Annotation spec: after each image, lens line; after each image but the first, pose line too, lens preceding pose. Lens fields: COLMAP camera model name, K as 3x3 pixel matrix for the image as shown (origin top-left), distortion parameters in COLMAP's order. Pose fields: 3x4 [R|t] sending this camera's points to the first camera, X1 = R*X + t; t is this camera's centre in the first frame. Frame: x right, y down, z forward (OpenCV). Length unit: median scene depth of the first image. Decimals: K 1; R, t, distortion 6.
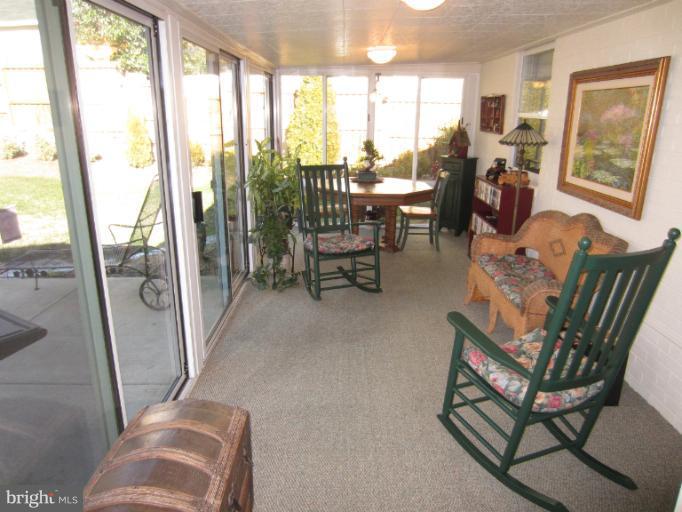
lens RADIAL K [[482.8, 0, 341.0], [0, 482.8, 256.0], [0, 0, 1]] dist [-0.025480, 0.002408]
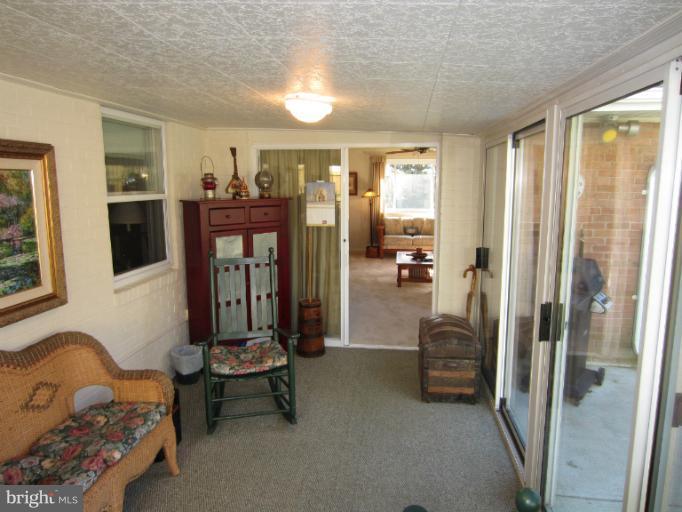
lens RADIAL K [[482.8, 0, 341.0], [0, 482.8, 256.0], [0, 0, 1]] dist [-0.025480, 0.002408]
pose [[-0.994092, -0.019326, 0.106808, -0.042382], [0.028582, 0.902682, 0.429358, -0.553439], [-0.104712, 0.429874, -0.896797, 1.730777]]
